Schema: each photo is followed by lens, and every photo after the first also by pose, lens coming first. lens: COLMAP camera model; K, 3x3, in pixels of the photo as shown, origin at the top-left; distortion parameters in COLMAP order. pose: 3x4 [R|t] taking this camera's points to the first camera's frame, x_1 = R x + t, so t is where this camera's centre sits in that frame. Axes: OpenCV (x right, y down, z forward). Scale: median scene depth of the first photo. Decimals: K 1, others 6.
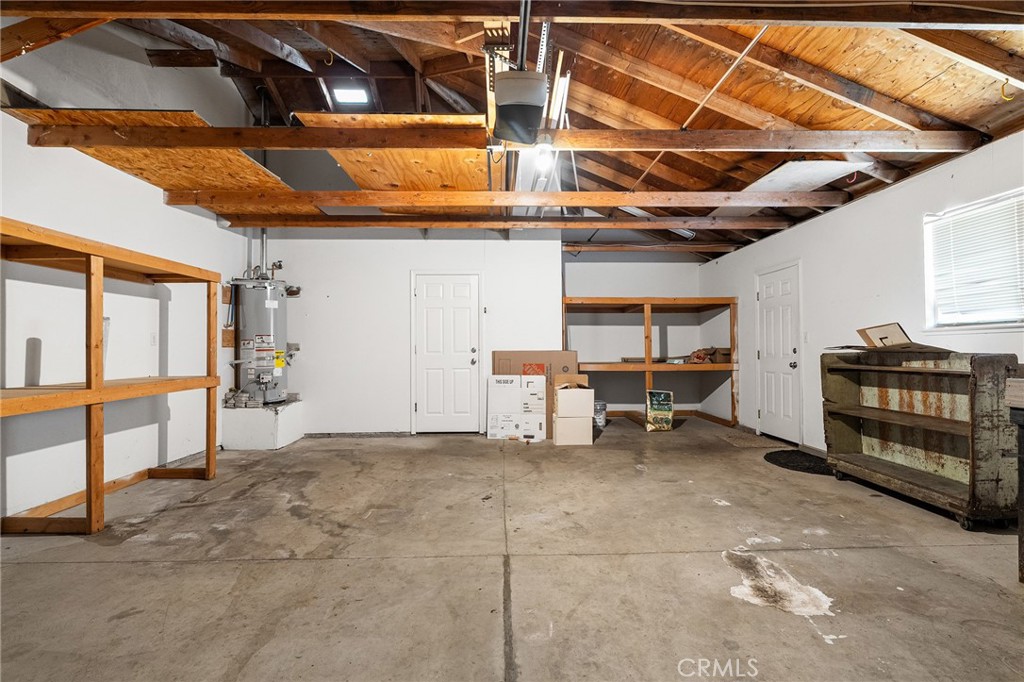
lens RADIAL K [[456.1, 0, 514.4], [0, 456.1, 342.8], [0, 0, 1]] dist [-0.000395, 0.000215]
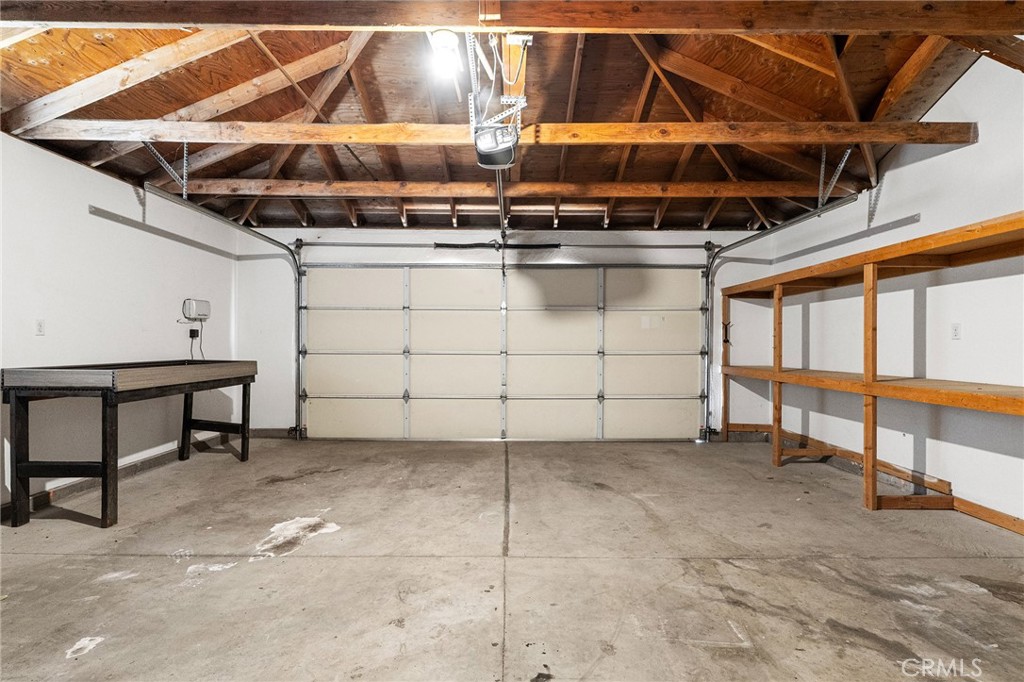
lens RADIAL K [[493.3, 0, 512.4], [0, 493.3, 342.1], [0, 0, 1]] dist [0.002343, 0.000275]
pose [[-0.999561, 0.001326, 0.029594, -0.062834], [0.000939, 0.999914, -0.013114, 0.016481], [-0.029608, -0.013080, -0.999476, 2.006618]]
